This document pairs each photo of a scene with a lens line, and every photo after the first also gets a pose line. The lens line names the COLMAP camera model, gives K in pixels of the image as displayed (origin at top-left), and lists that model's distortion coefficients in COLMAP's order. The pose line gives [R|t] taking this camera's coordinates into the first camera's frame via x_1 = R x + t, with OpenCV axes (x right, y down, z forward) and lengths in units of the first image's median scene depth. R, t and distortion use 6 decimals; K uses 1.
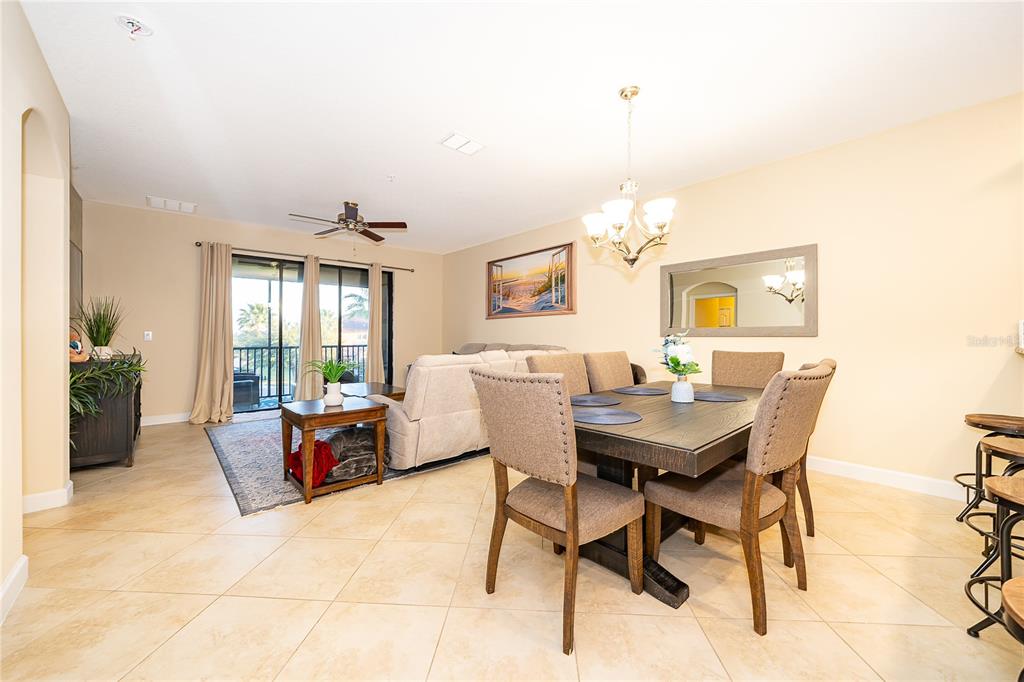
lens RADIAL K [[384.5, 0, 507.2], [0, 384.5, 332.2], [0, 0, 1]] dist [-0.001759, 0.000134]
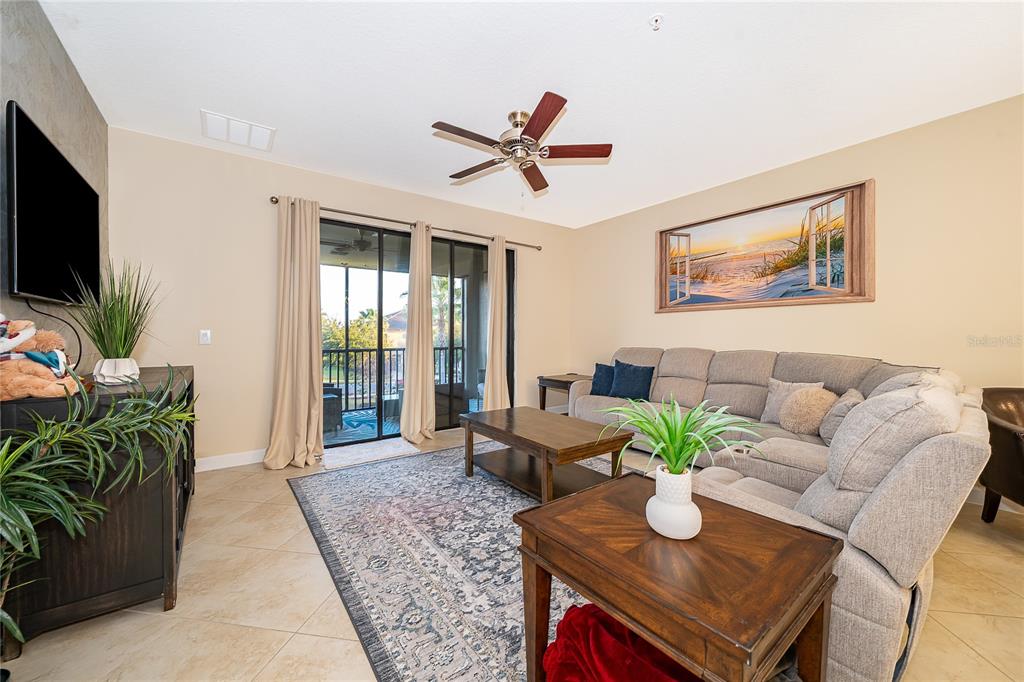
lens RADIAL K [[384.5, 0, 515.1], [0, 384.5, 336.5], [0, 0, 1]] dist [-0.001759, 0.000134]
pose [[0.996937, 0.002108, -0.078180, -0.311245], [-0.001134, 0.999921, 0.012492, 0.000422], [0.078200, -0.012365, 0.996861, 0.338812]]
